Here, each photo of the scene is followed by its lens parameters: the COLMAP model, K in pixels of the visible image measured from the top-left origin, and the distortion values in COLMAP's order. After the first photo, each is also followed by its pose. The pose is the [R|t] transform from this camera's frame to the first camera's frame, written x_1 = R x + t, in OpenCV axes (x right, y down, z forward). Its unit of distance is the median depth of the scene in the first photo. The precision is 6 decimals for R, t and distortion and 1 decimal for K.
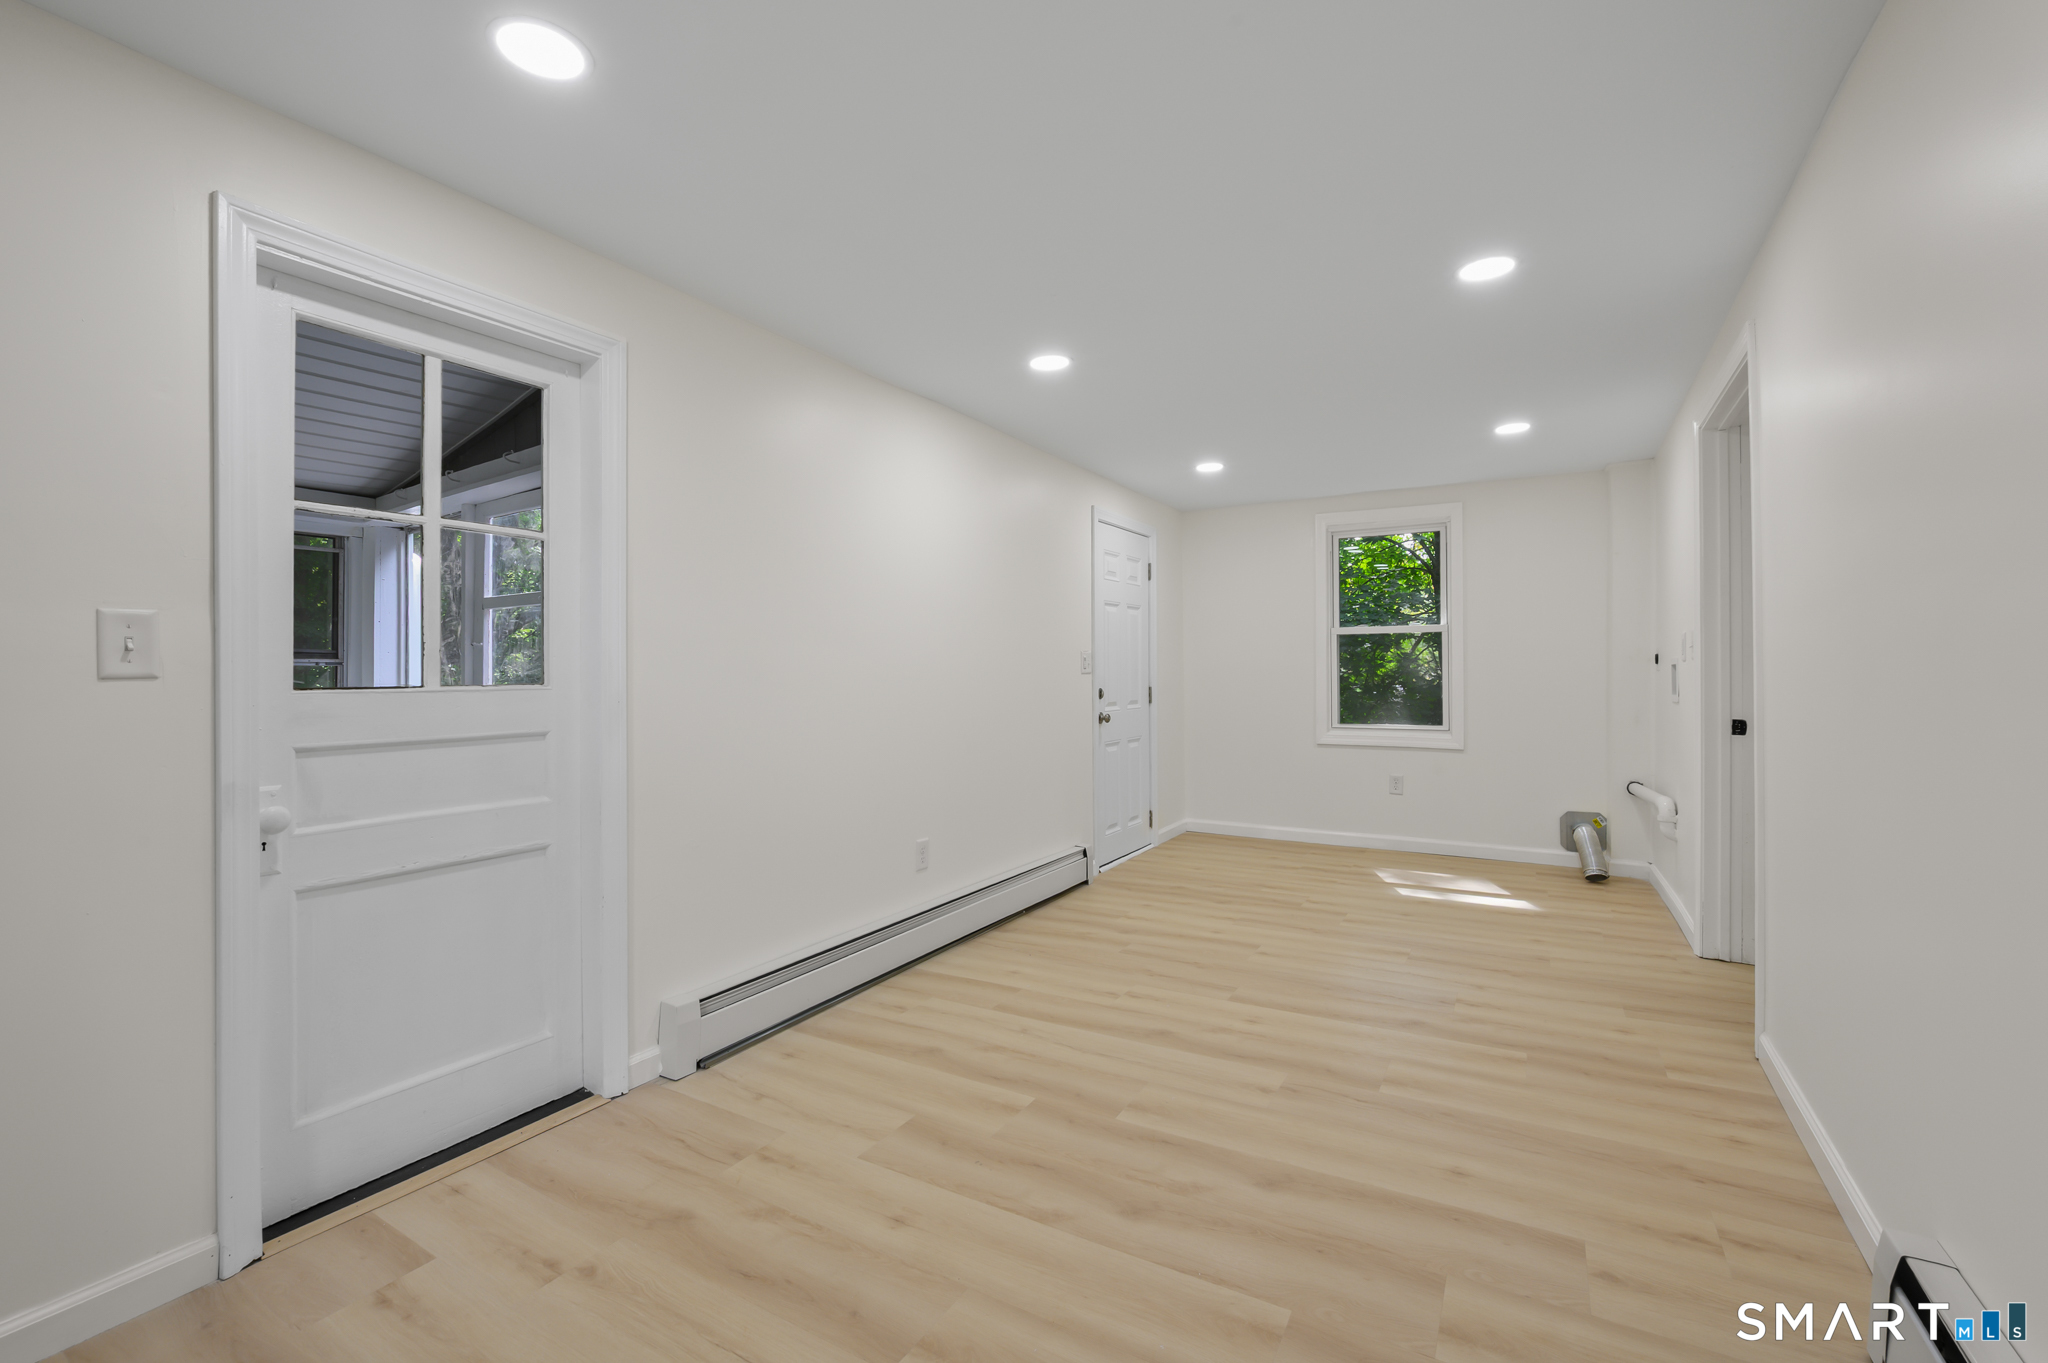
lens RADIAL K [[827.2, 0, 1024.0], [0, 827.2, 681.5], [0, 0, 1]] dist [0.008405, -0.000341]
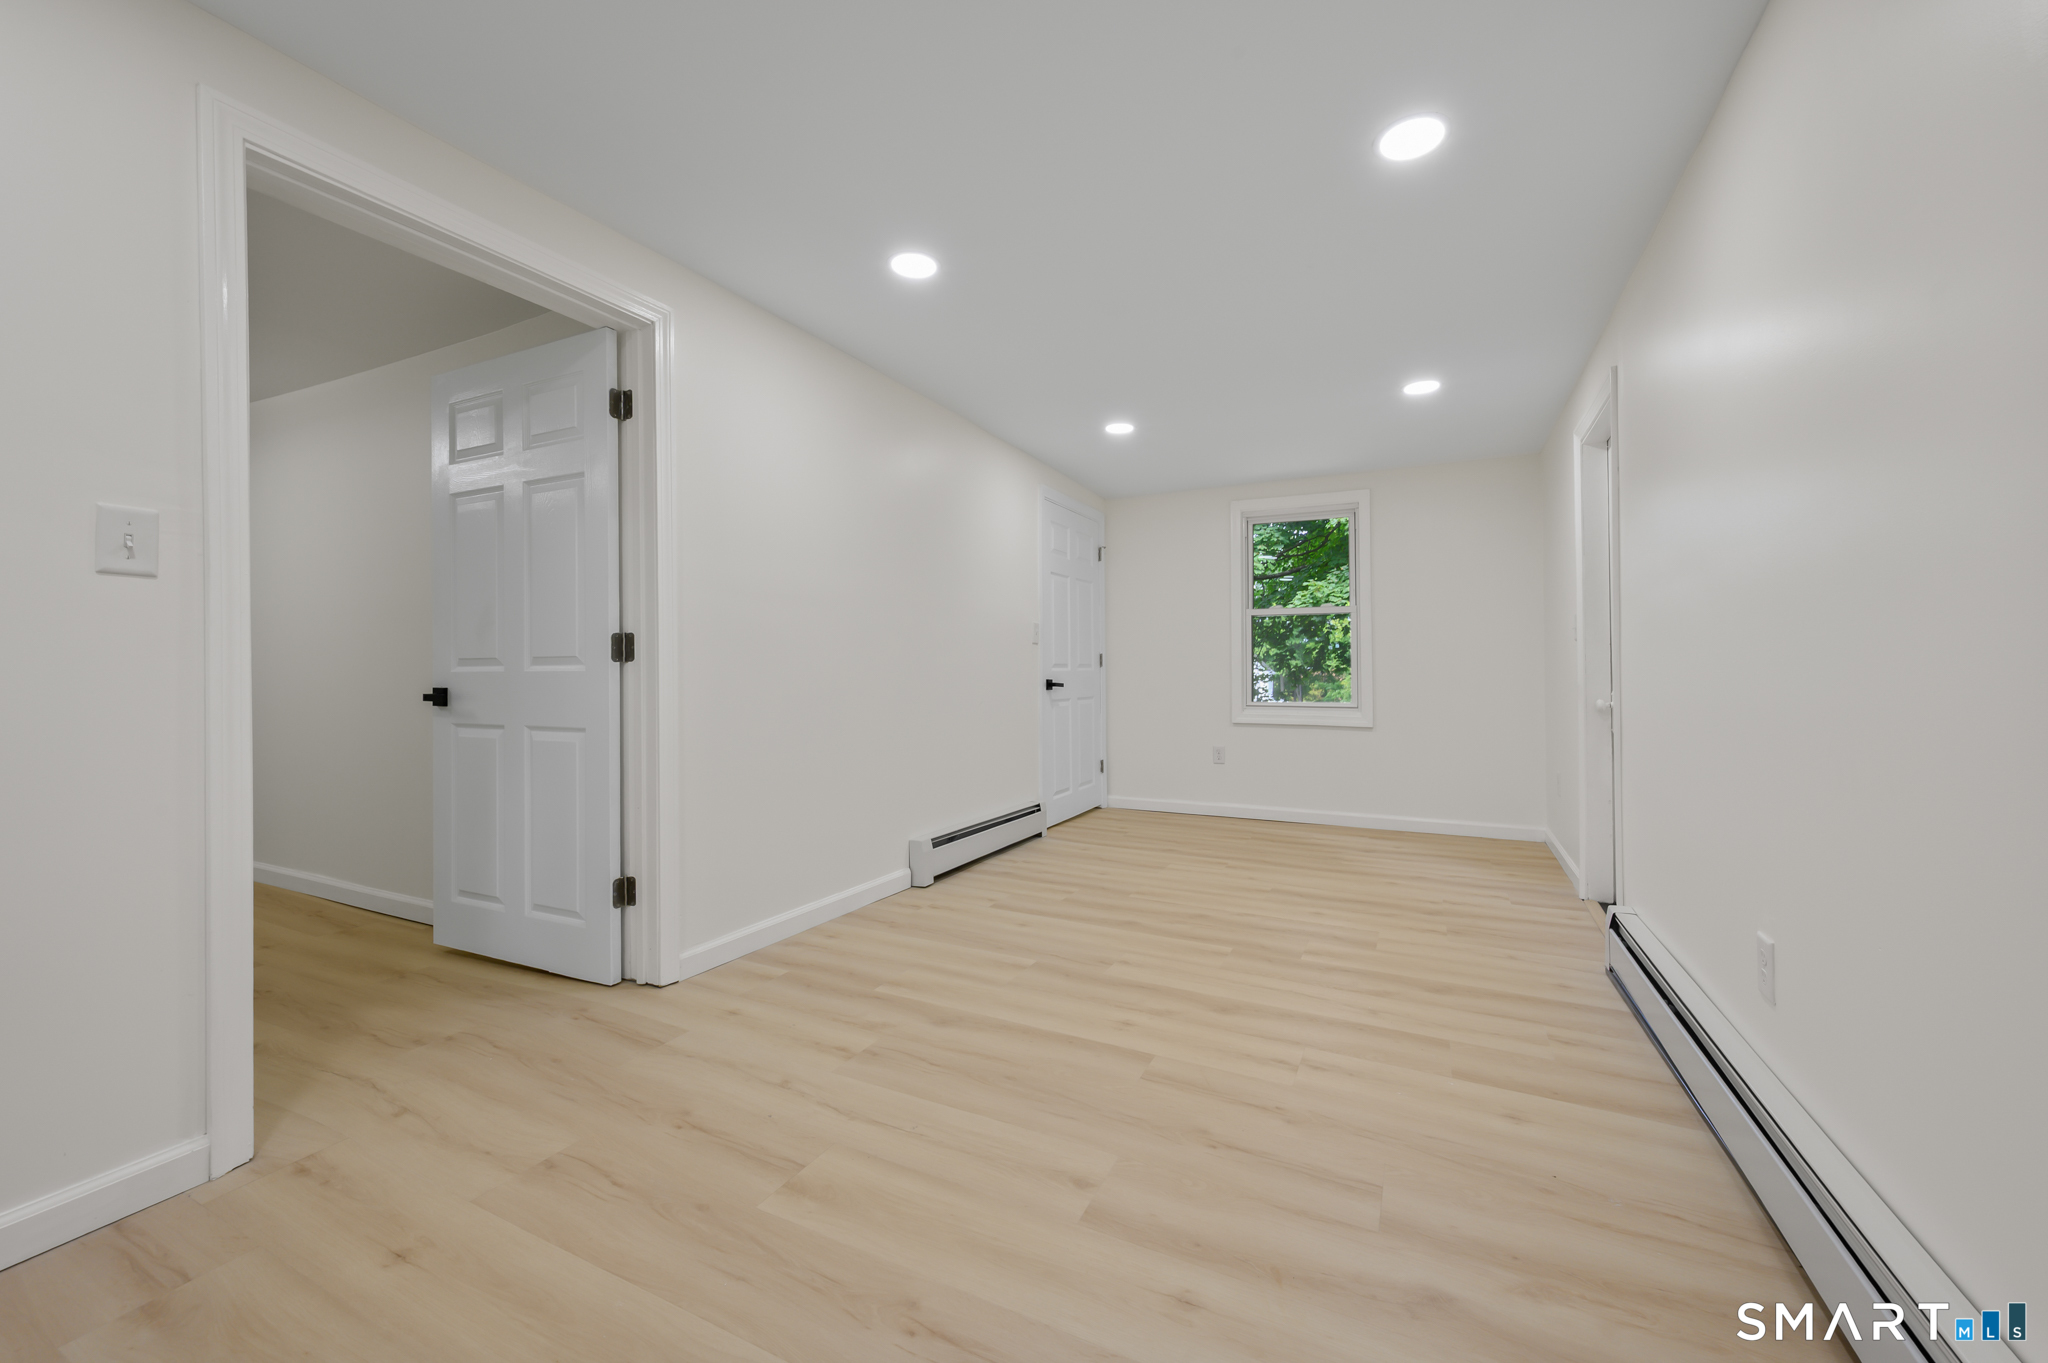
lens RADIAL K [[827.2, 0, 1024.0], [0, 827.2, 681.5], [0, 0, 1]] dist [0.008405, -0.000341]
pose [[-0.996257, 0.008978, -0.085978, 0.481899], [0.007405, 0.999800, 0.018601, 0.039148], [0.086128, 0.017895, -0.996123, 1.963425]]
